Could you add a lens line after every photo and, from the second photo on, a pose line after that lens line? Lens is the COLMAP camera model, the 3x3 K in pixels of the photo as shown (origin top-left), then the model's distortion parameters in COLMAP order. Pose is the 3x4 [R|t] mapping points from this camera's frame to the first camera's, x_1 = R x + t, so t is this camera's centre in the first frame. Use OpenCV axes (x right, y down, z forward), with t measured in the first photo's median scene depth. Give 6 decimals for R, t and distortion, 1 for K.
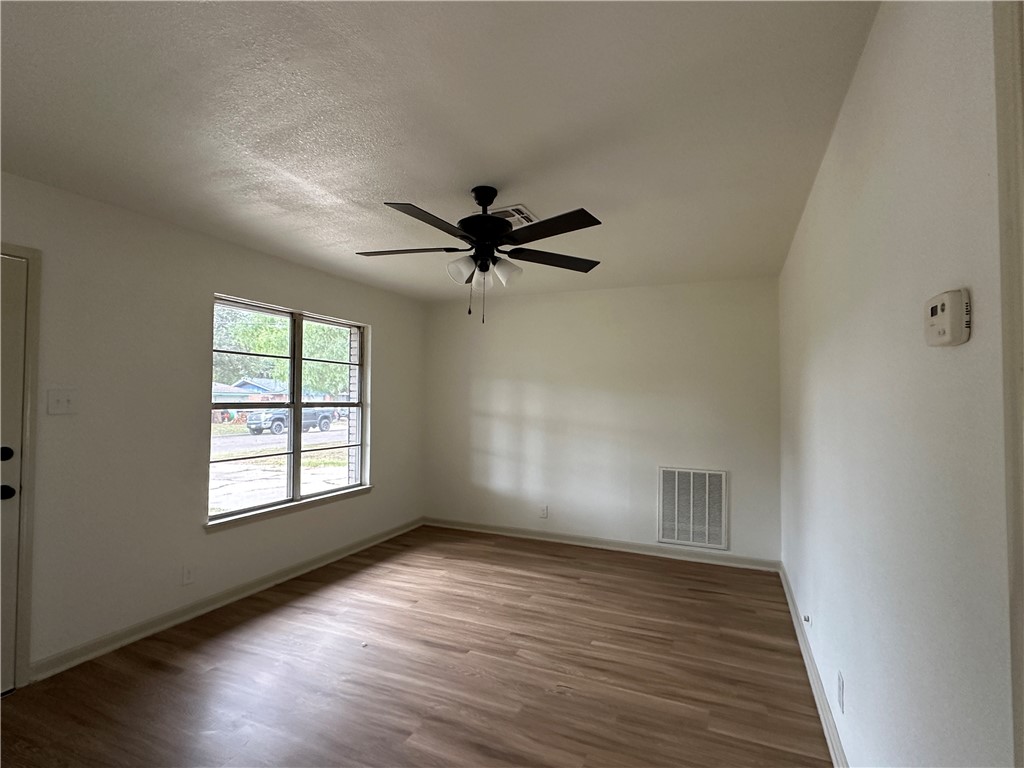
lens RADIAL K [[503.3, 0, 513.7], [0, 503.3, 387.1], [0, 0, 1]] dist [0.005223, 0.000383]
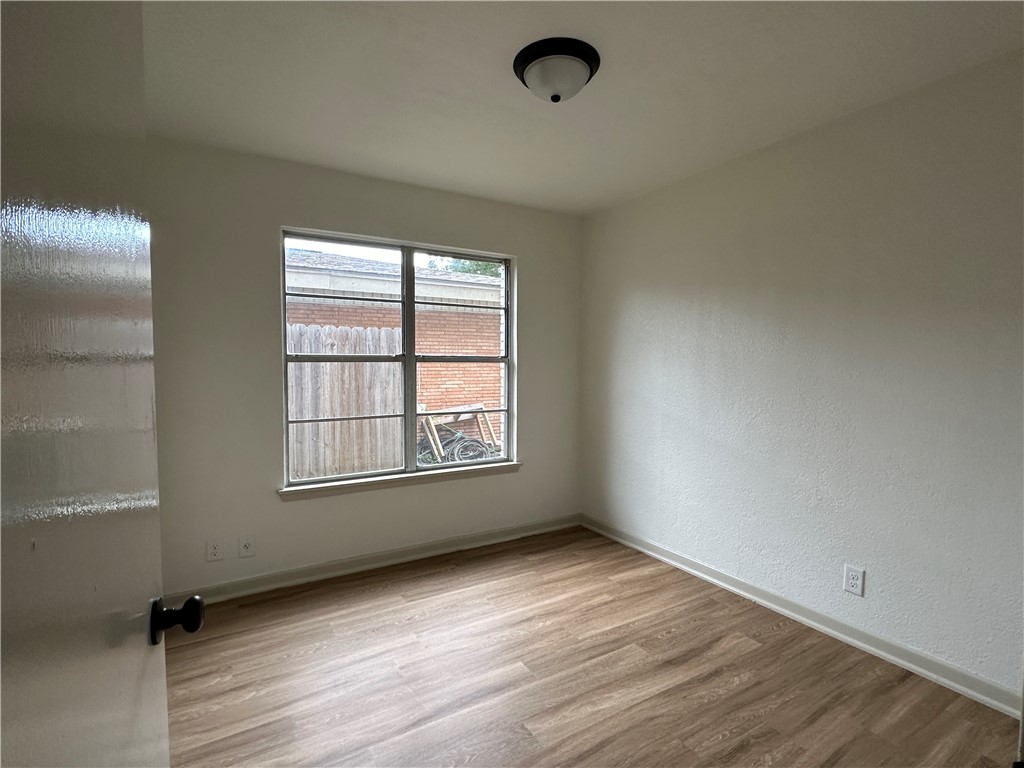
lens RADIAL K [[503.3, 0, 514.2], [0, 503.3, 380.4], [0, 0, 1]] dist [0.005223, 0.000383]
pose [[0.815331, 0.044172, -0.577307, 0.183662], [0.000004, 0.997085, 0.076296, 0.008160], [0.578995, -0.062209, 0.812955, 0.415819]]
